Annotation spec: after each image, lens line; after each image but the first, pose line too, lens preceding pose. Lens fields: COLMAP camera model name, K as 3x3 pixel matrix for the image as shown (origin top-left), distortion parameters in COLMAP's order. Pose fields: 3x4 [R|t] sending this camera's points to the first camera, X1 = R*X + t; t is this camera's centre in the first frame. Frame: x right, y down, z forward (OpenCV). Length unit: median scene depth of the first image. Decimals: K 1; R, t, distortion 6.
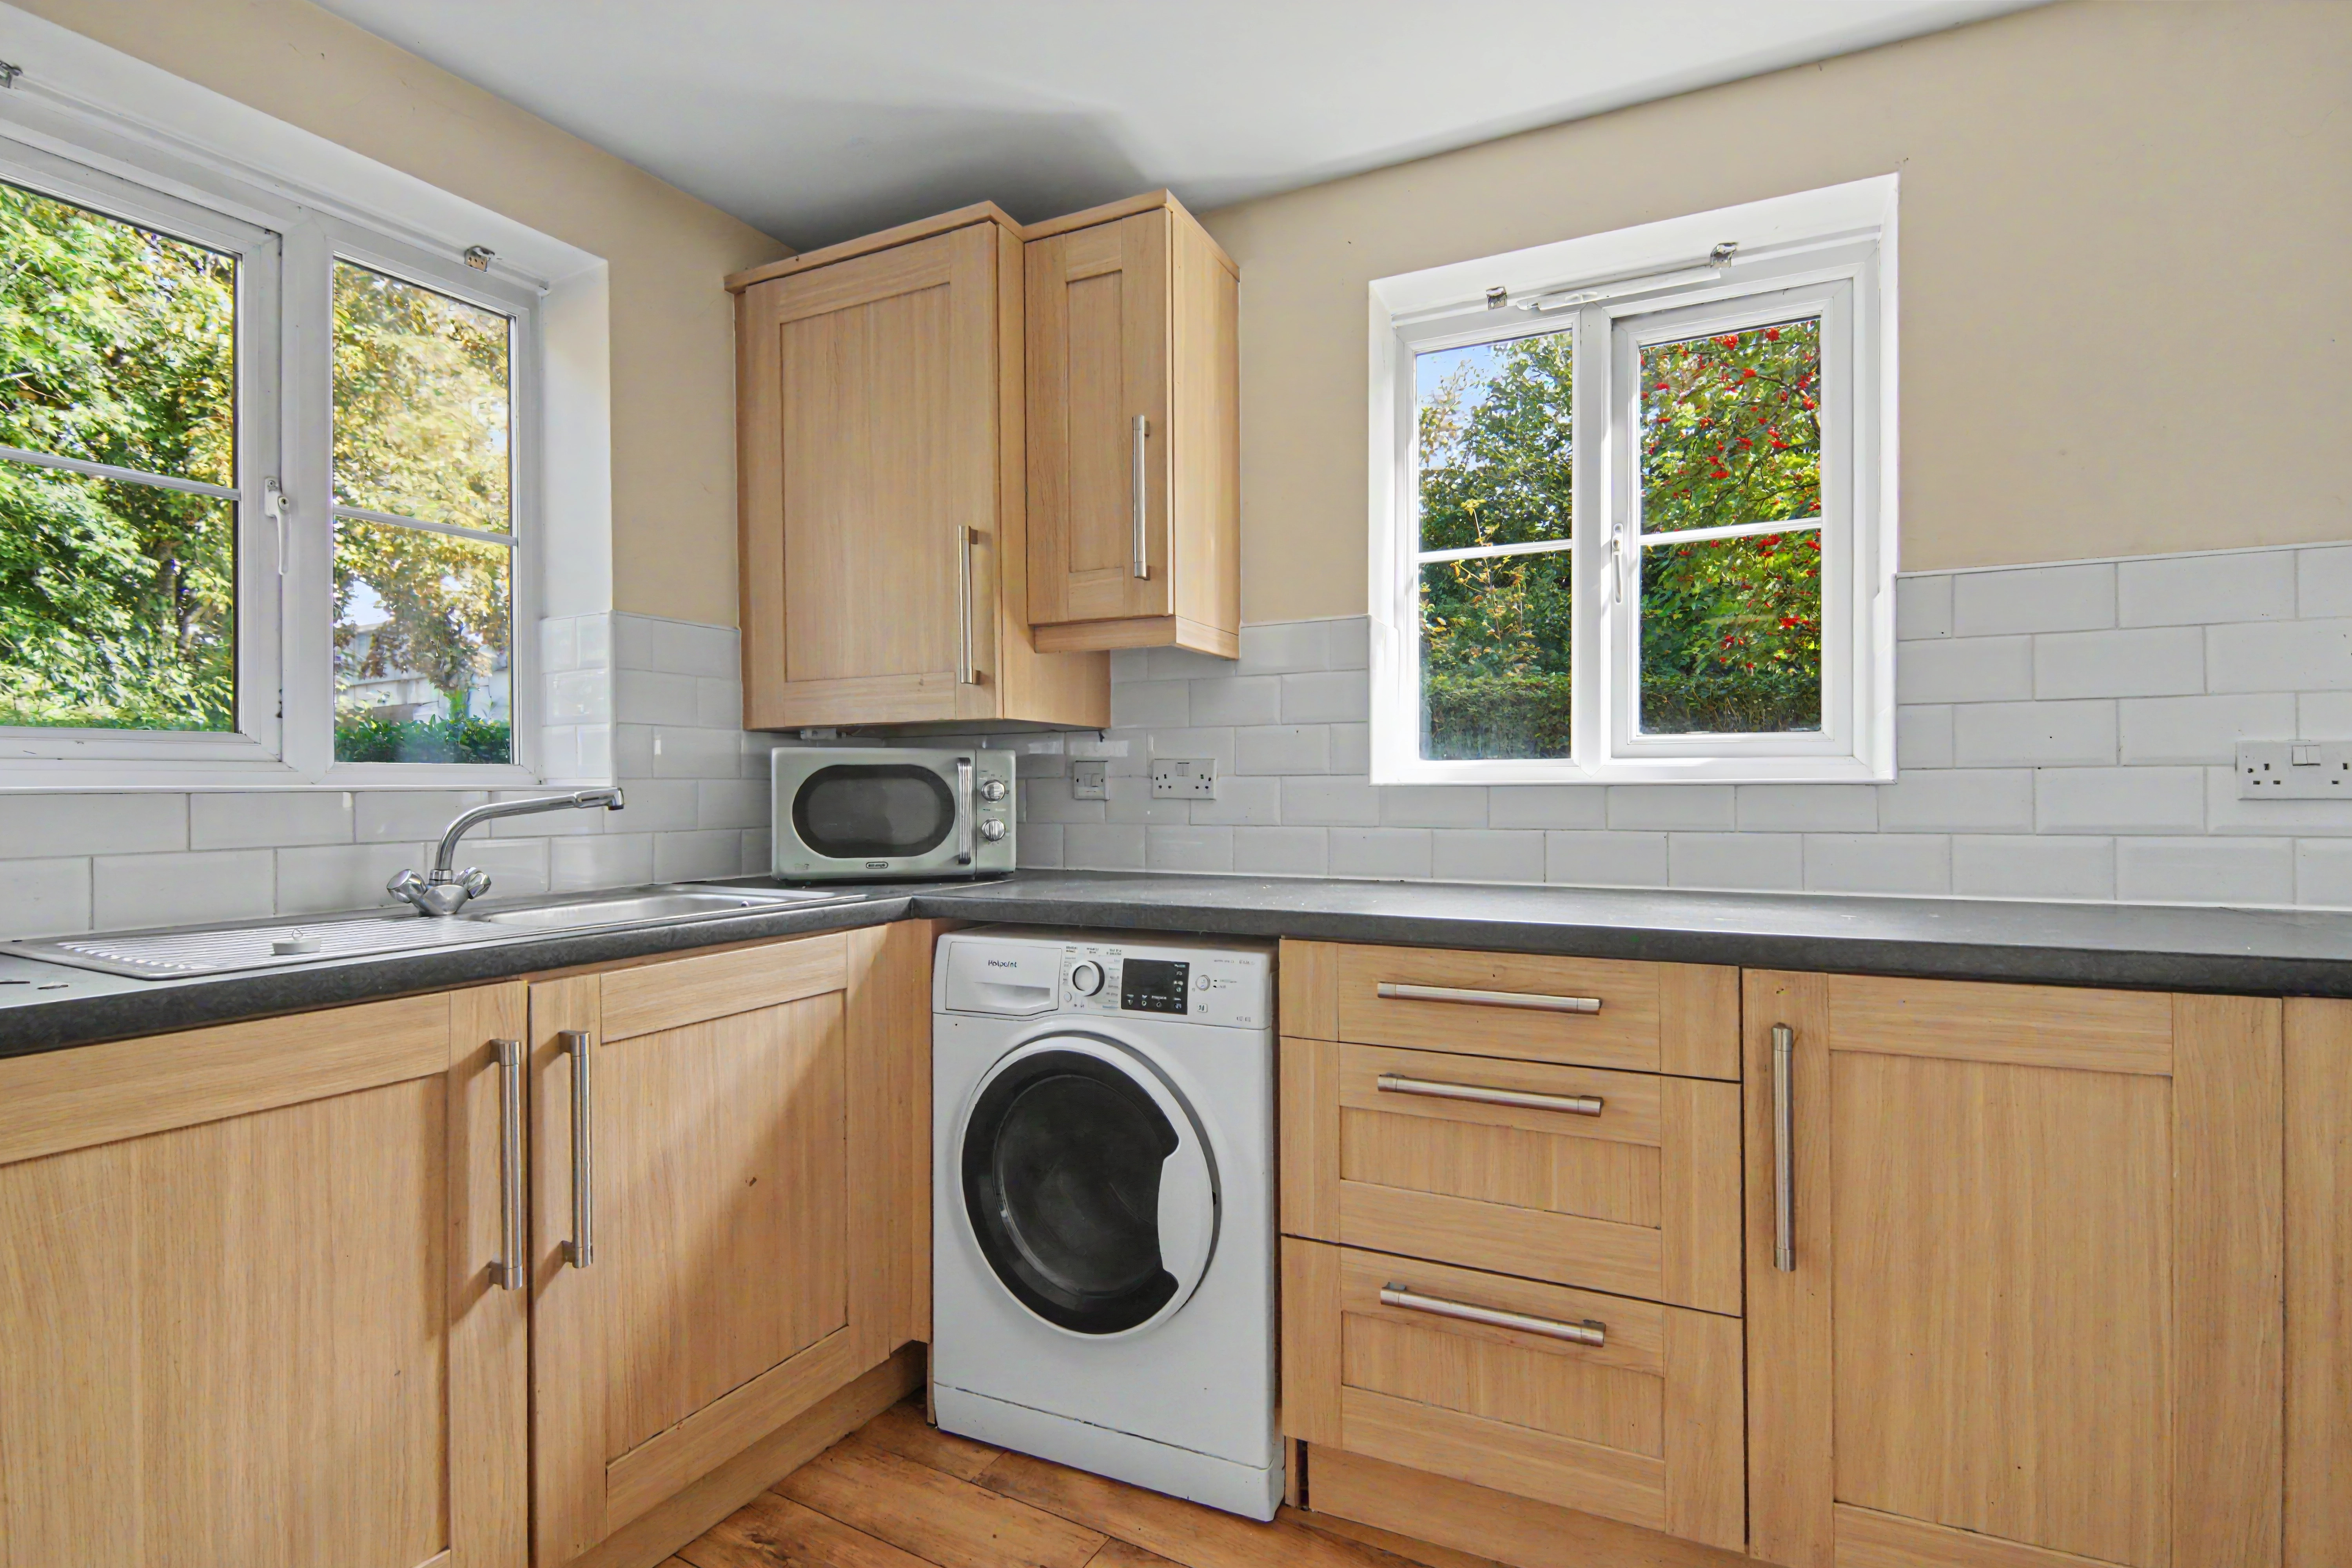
lens RADIAL K [[1110.9, 0, 1167.8], [0, 1110.9, 781.7], [0, 0, 1]] dist [0.013738, -0.009123]
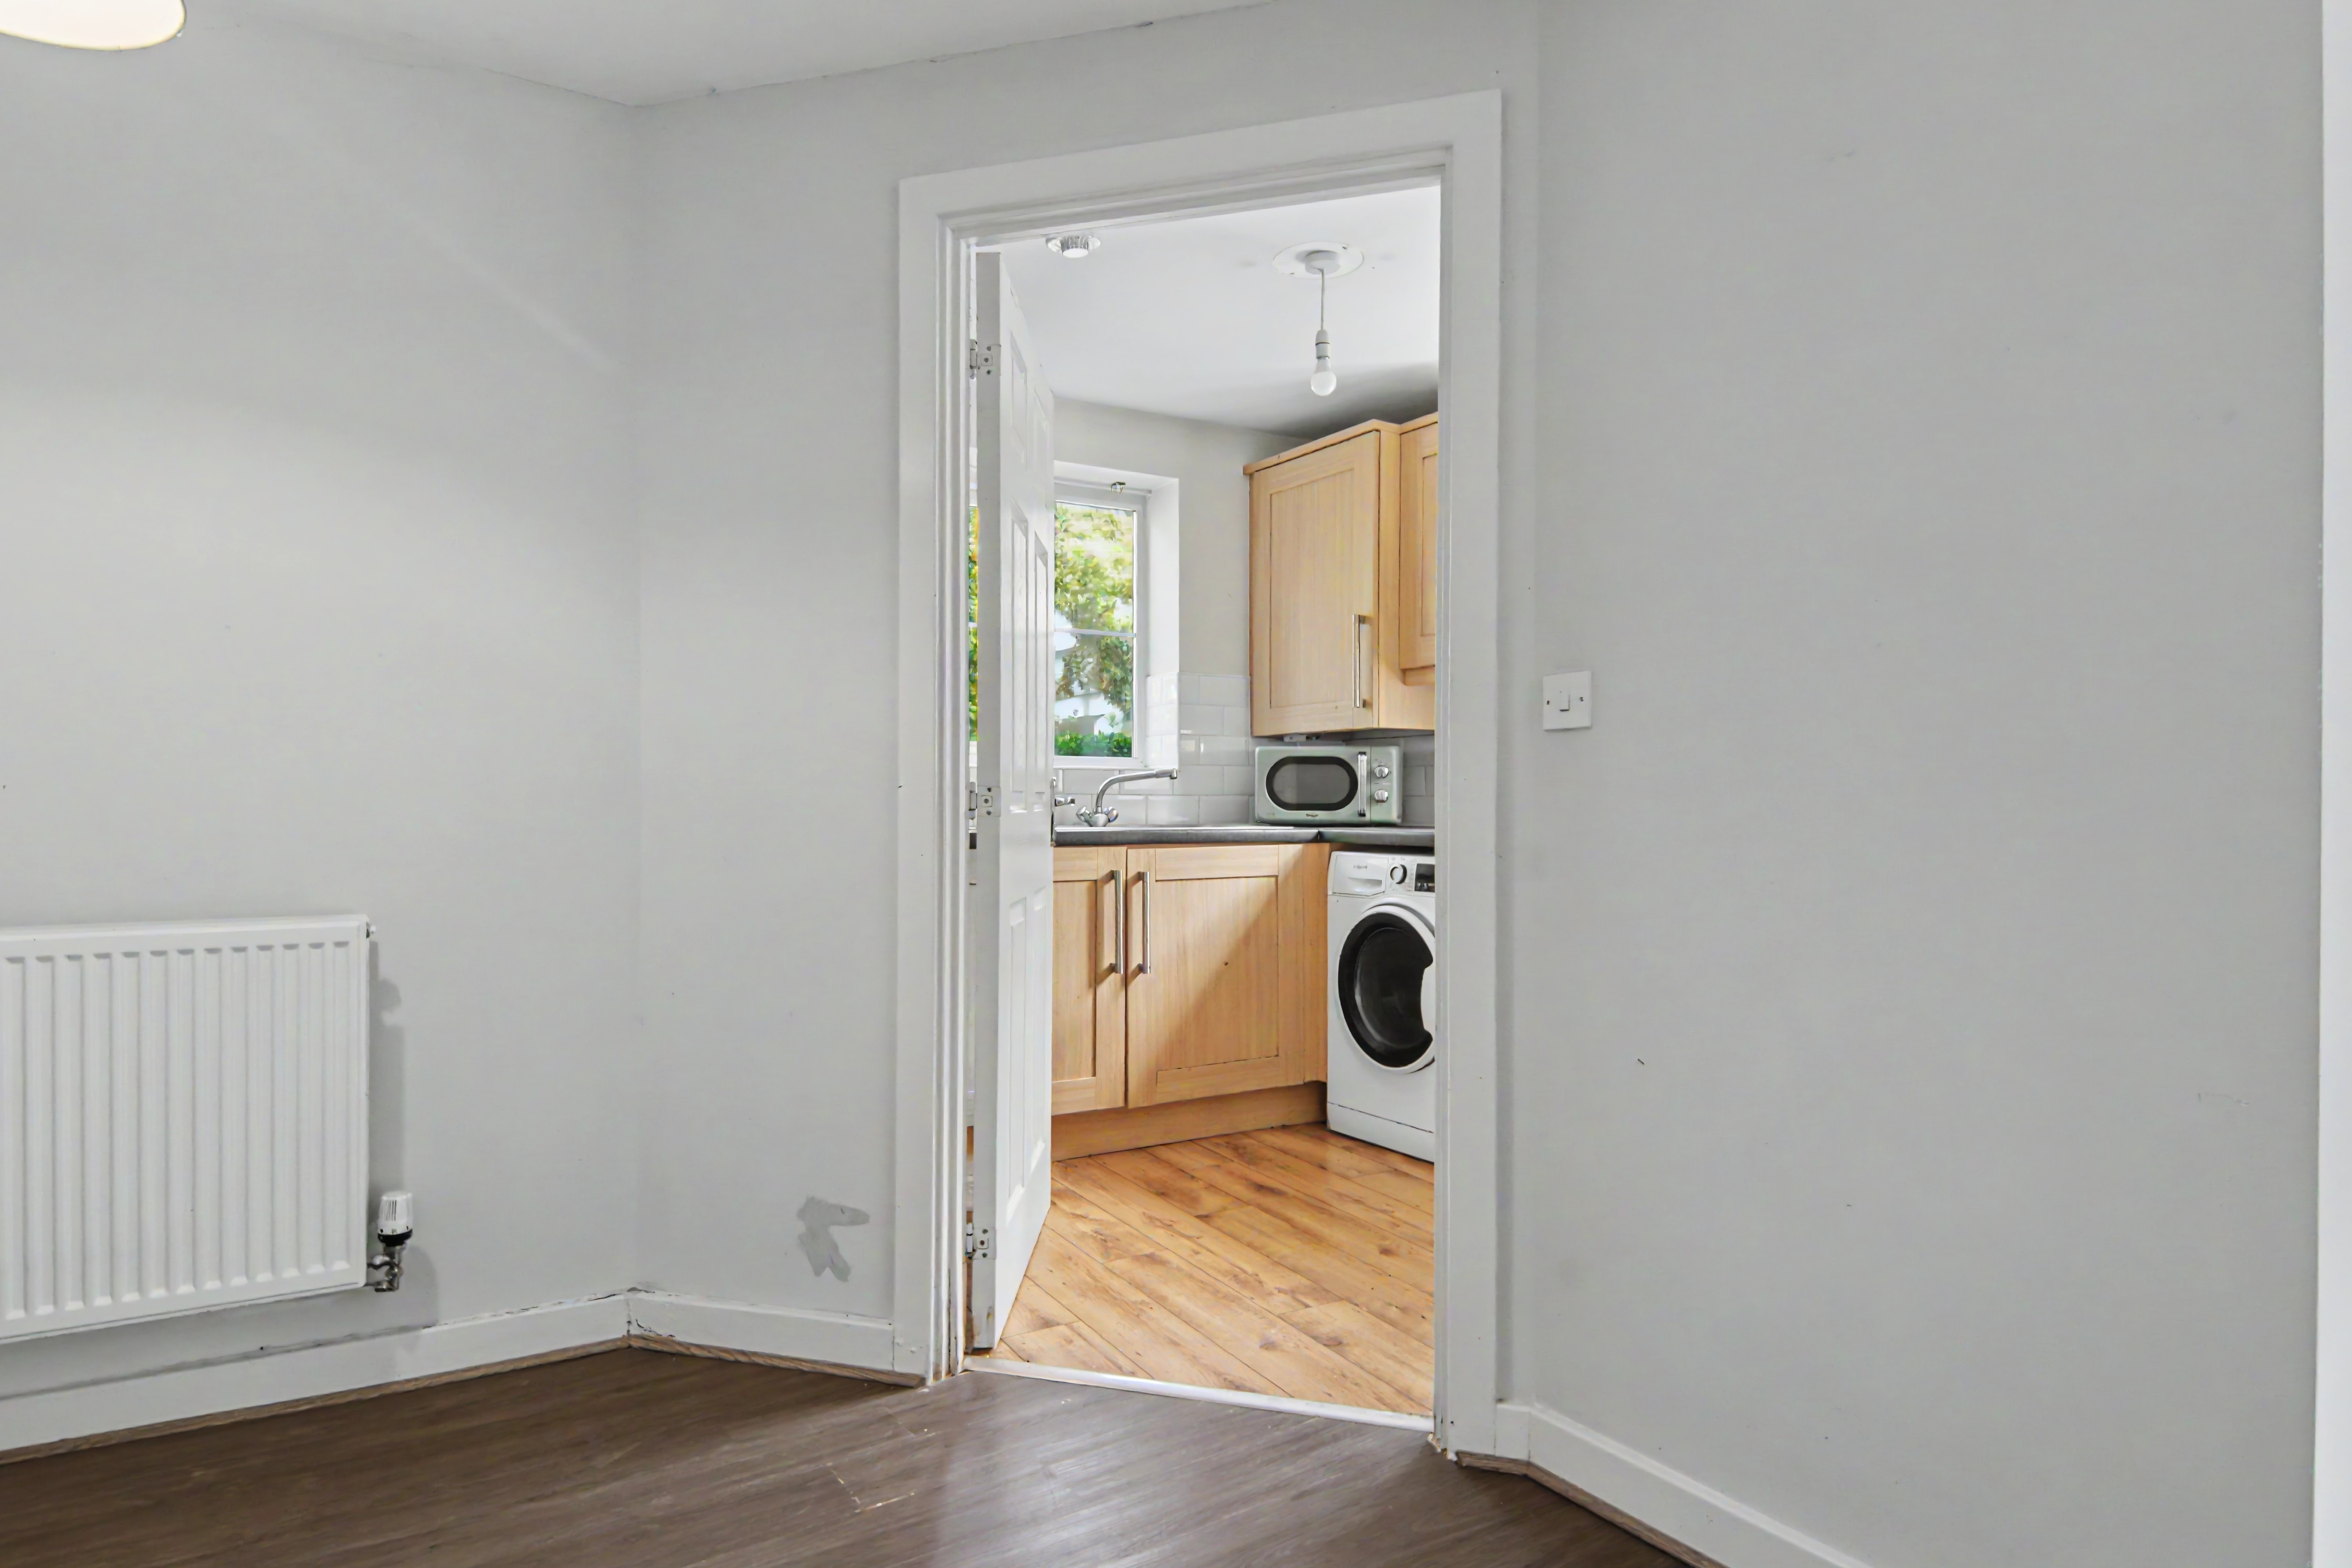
lens RADIAL K [[1297.3, 0, 1170.9], [0, 1297.3, 802.9], [0, 0, 1]] dist [-0.001369, -0.000057]
pose [[0.860096, 0.011208, -0.510009, 0.623219], [-0.006647, 0.999920, 0.010766, 0.040129], [0.510089, -0.005870, 0.860101, -0.900046]]
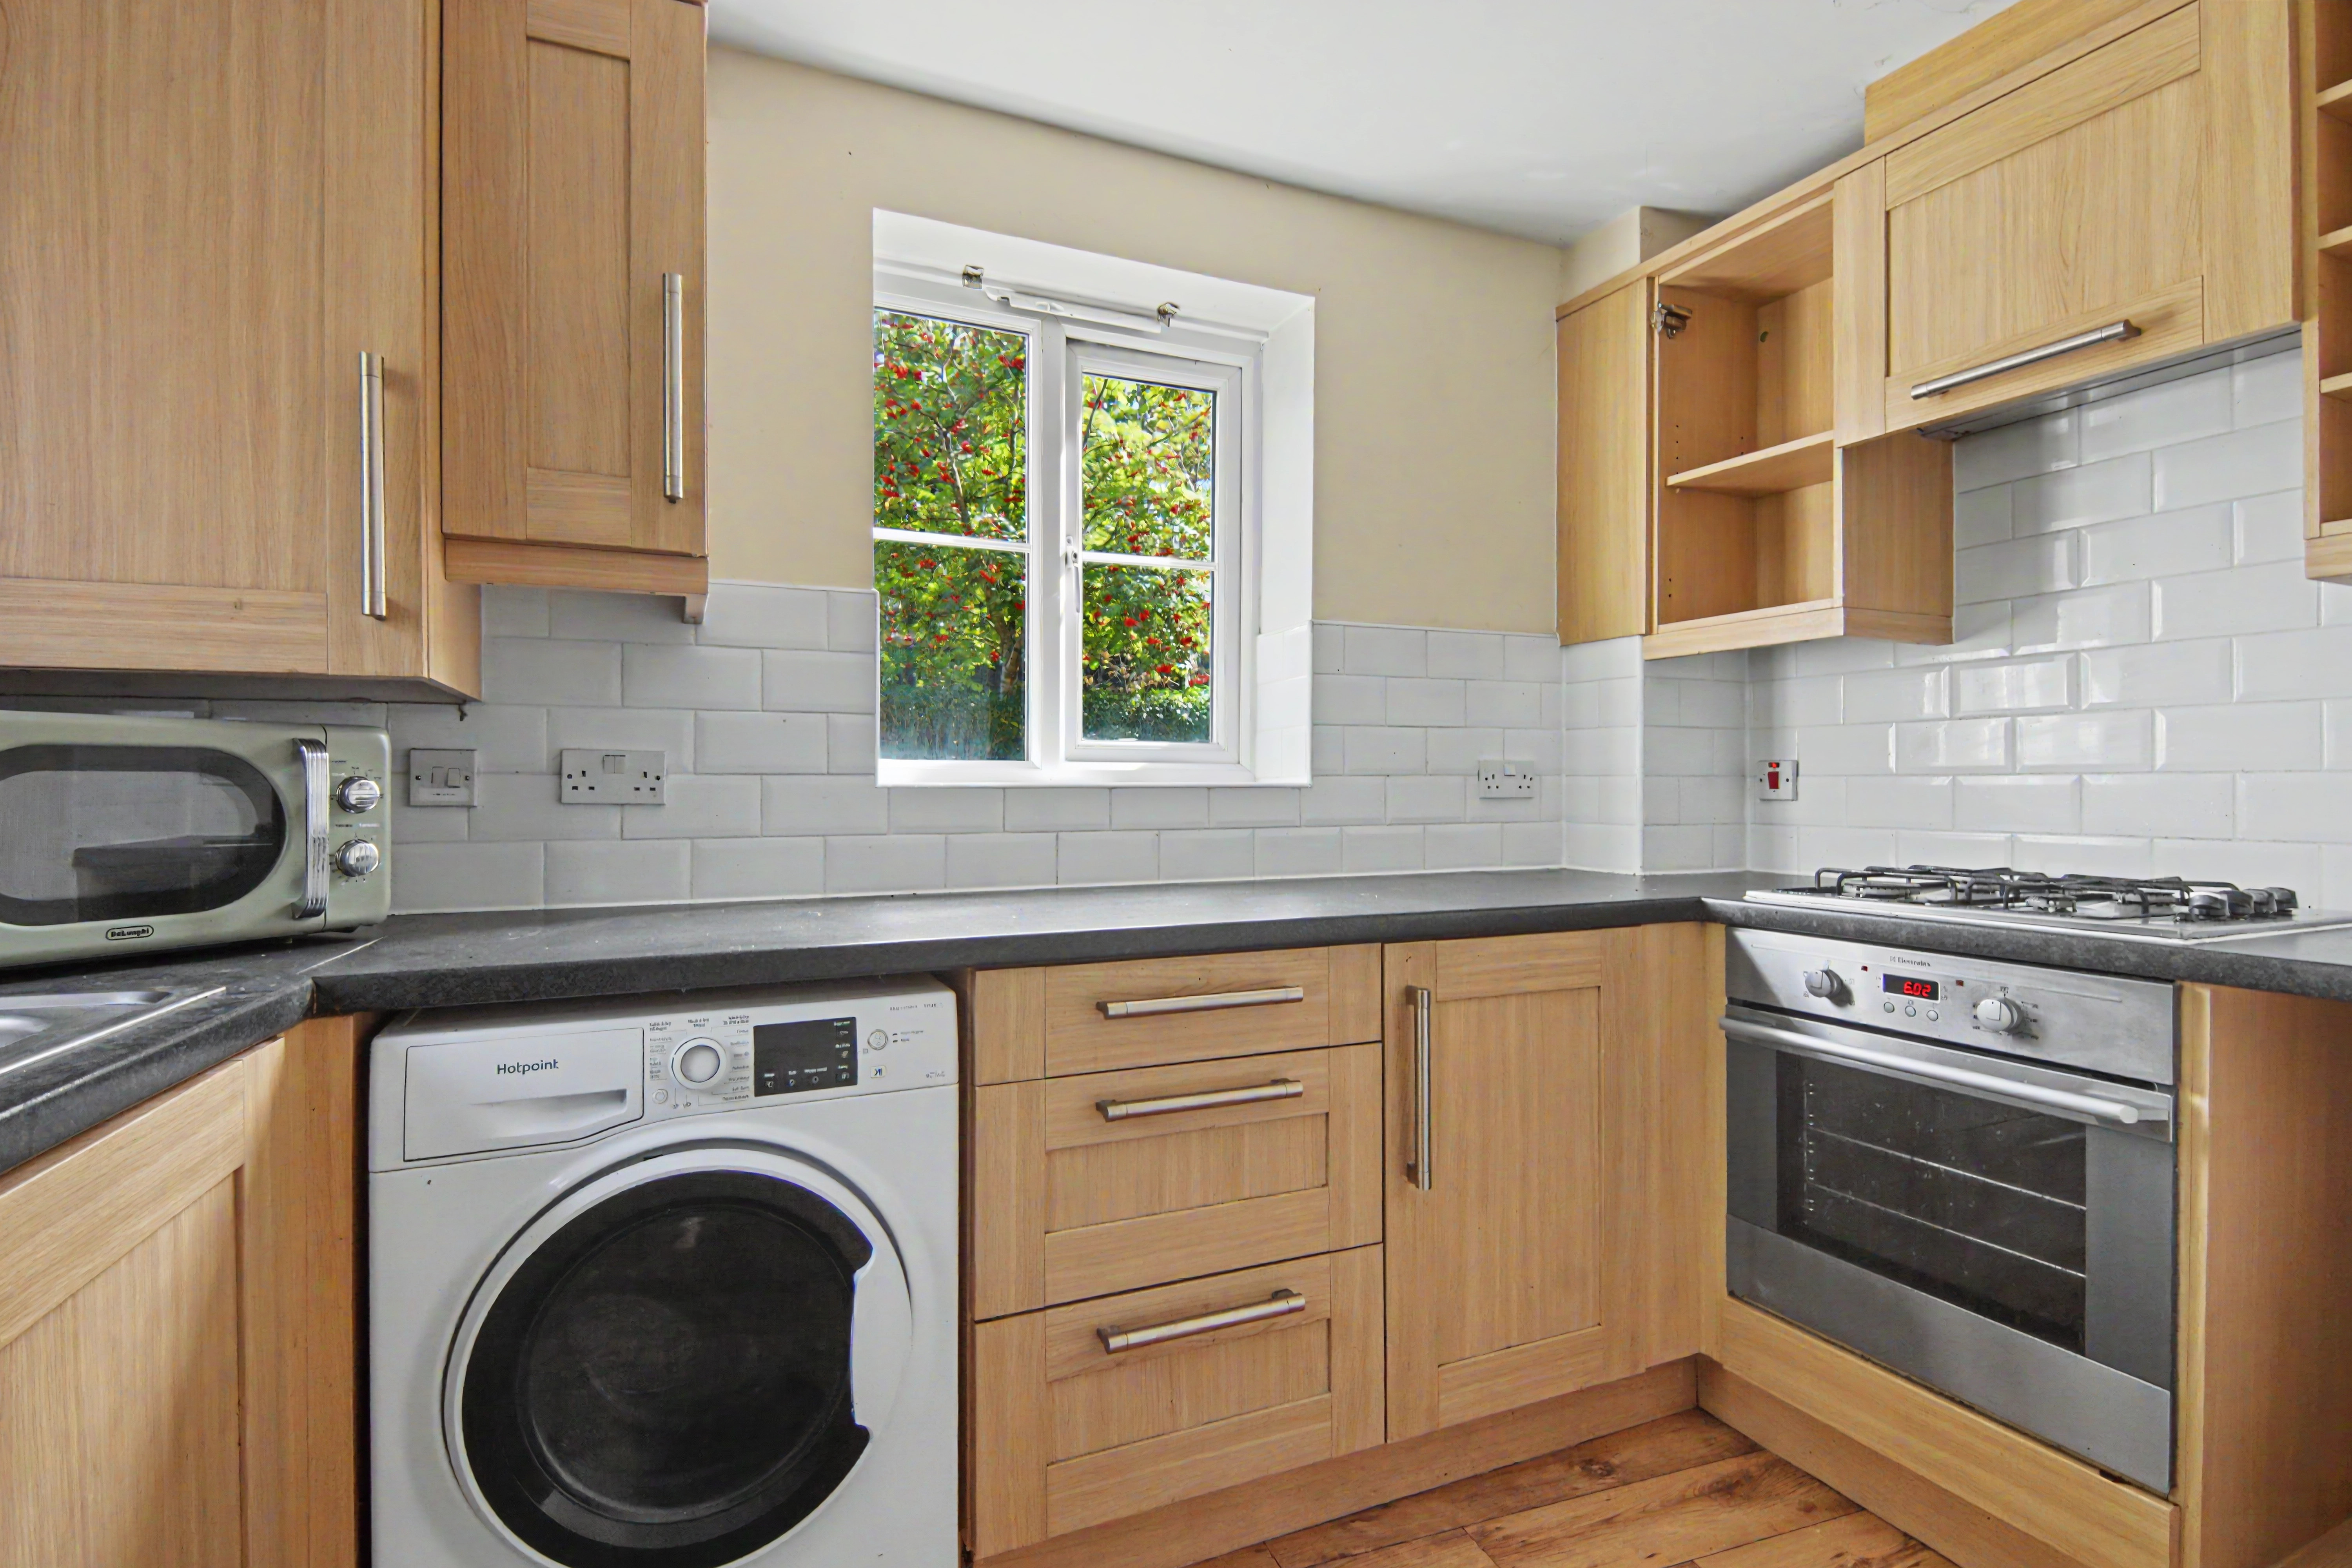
lens RADIAL K [[1110.9, 0, 1157.6], [0, 1110.9, 786.6], [0, 0, 1]] dist [0.013738, -0.009123]
pose [[0.653927, 0.002717, 0.756553, -0.385176], [-0.006547, 0.999976, 0.002068, -0.000205], [-0.756530, -0.006306, 0.653929, 0.301608]]
